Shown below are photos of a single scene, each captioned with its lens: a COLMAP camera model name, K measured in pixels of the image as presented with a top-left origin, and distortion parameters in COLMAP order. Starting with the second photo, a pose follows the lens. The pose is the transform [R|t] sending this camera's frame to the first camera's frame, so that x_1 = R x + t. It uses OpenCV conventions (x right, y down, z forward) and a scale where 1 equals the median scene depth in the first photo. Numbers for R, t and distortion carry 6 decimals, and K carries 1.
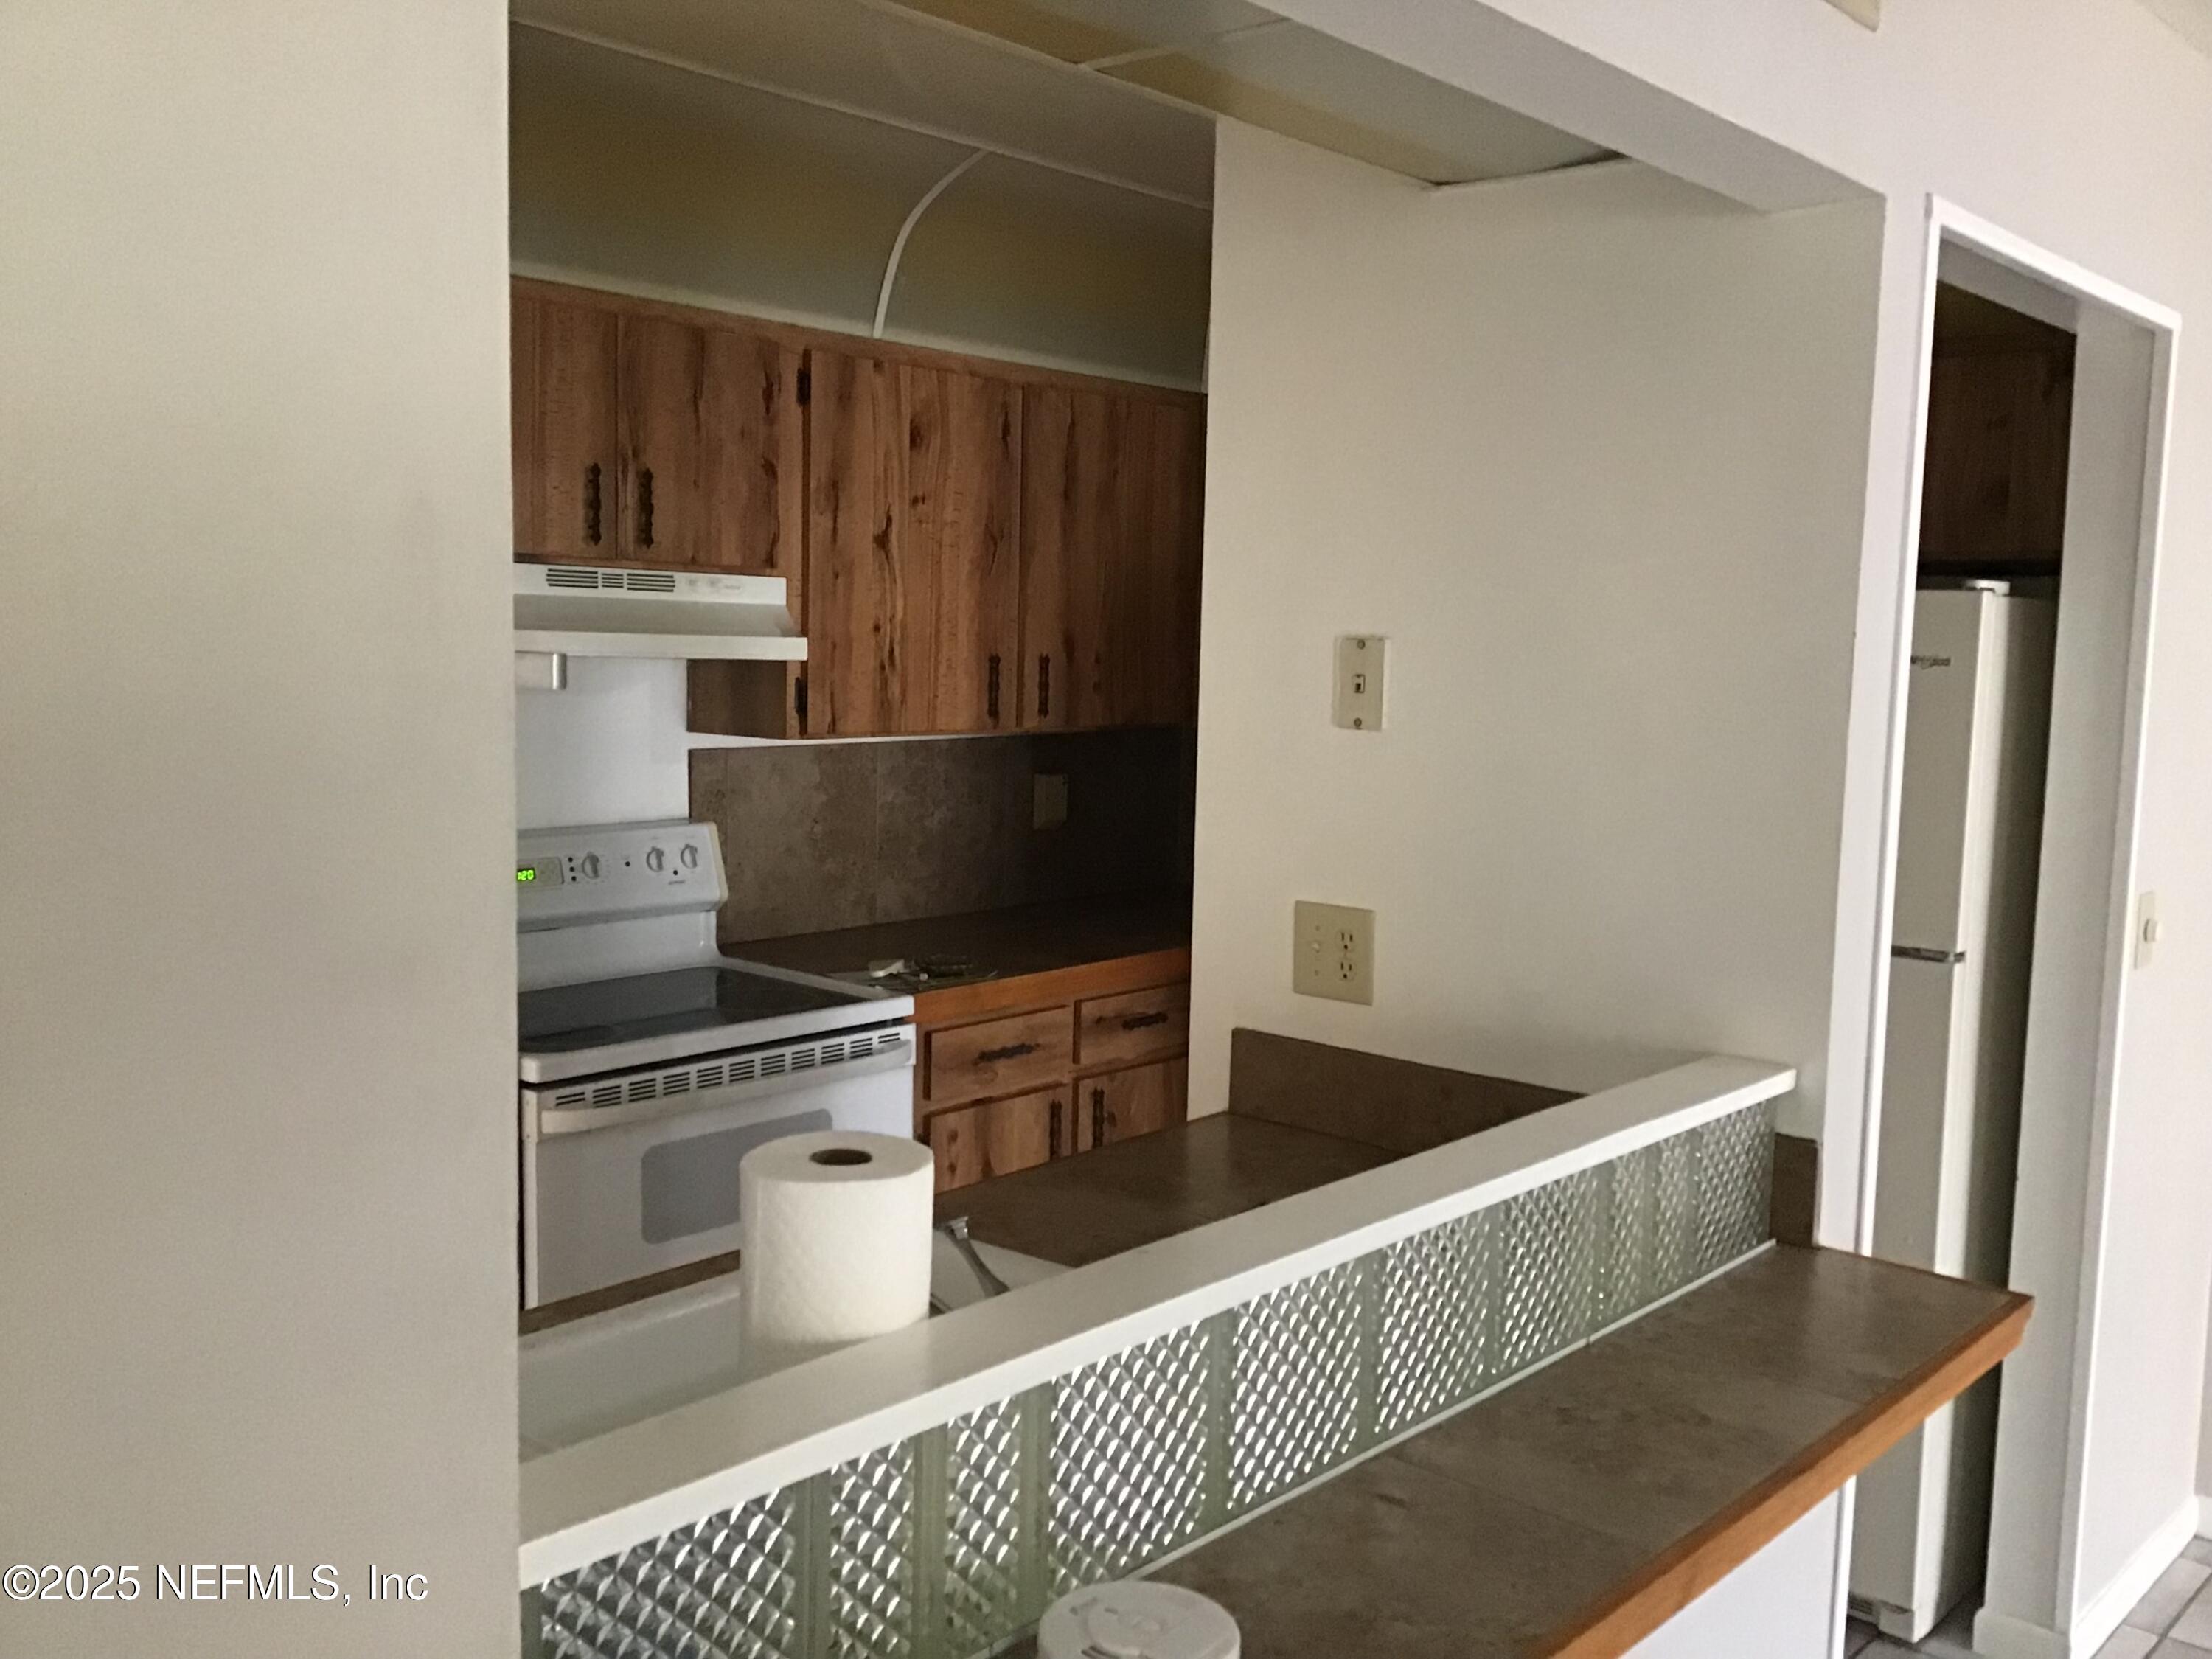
lens RADIAL K [[1988.3, 0, 1106.0], [0, 1988.3, 829.5], [0, 0, 1]] dist [0.050788, -0.127921]
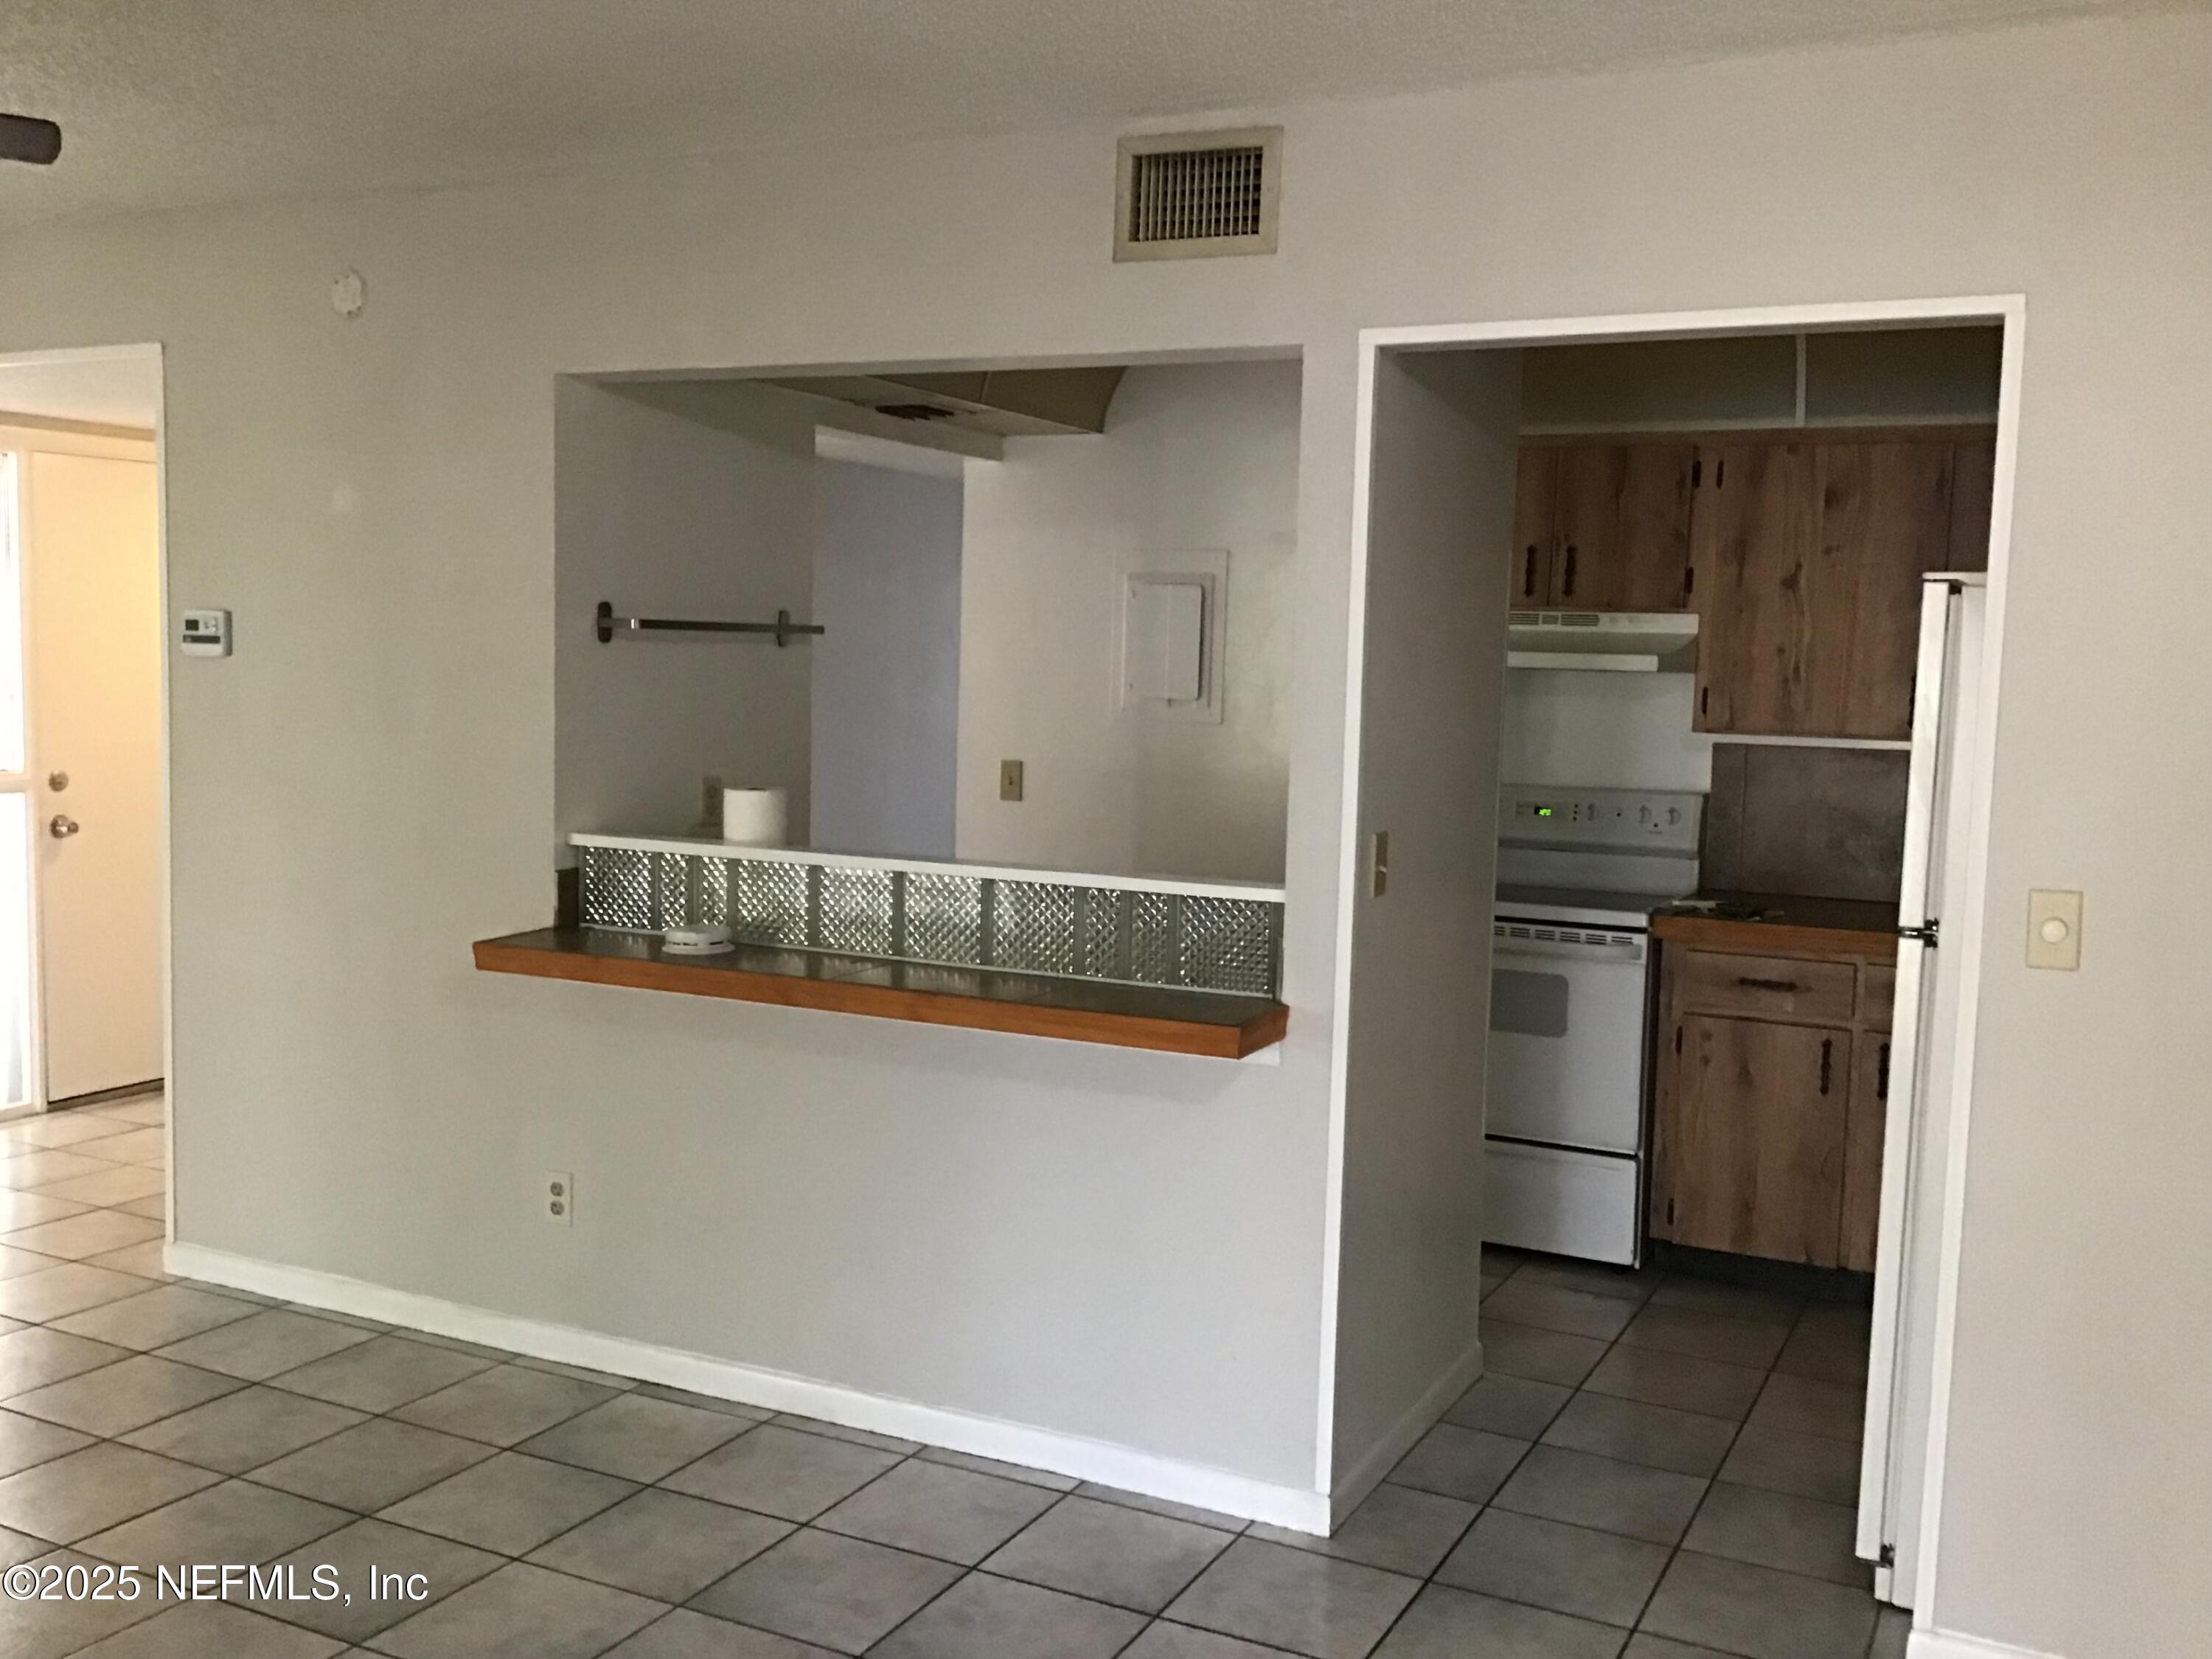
lens RADIAL K [[2001.4, 0, 1106.0], [0, 2001.4, 829.5], [0, 0, 1]] dist [0.106388, -0.139895]
pose [[0.253393, 0.069210, -0.964884, 1.068948], [-0.118066, 0.992193, 0.040163, 0.013171], [0.960131, 0.103743, 0.259586, 0.256444]]
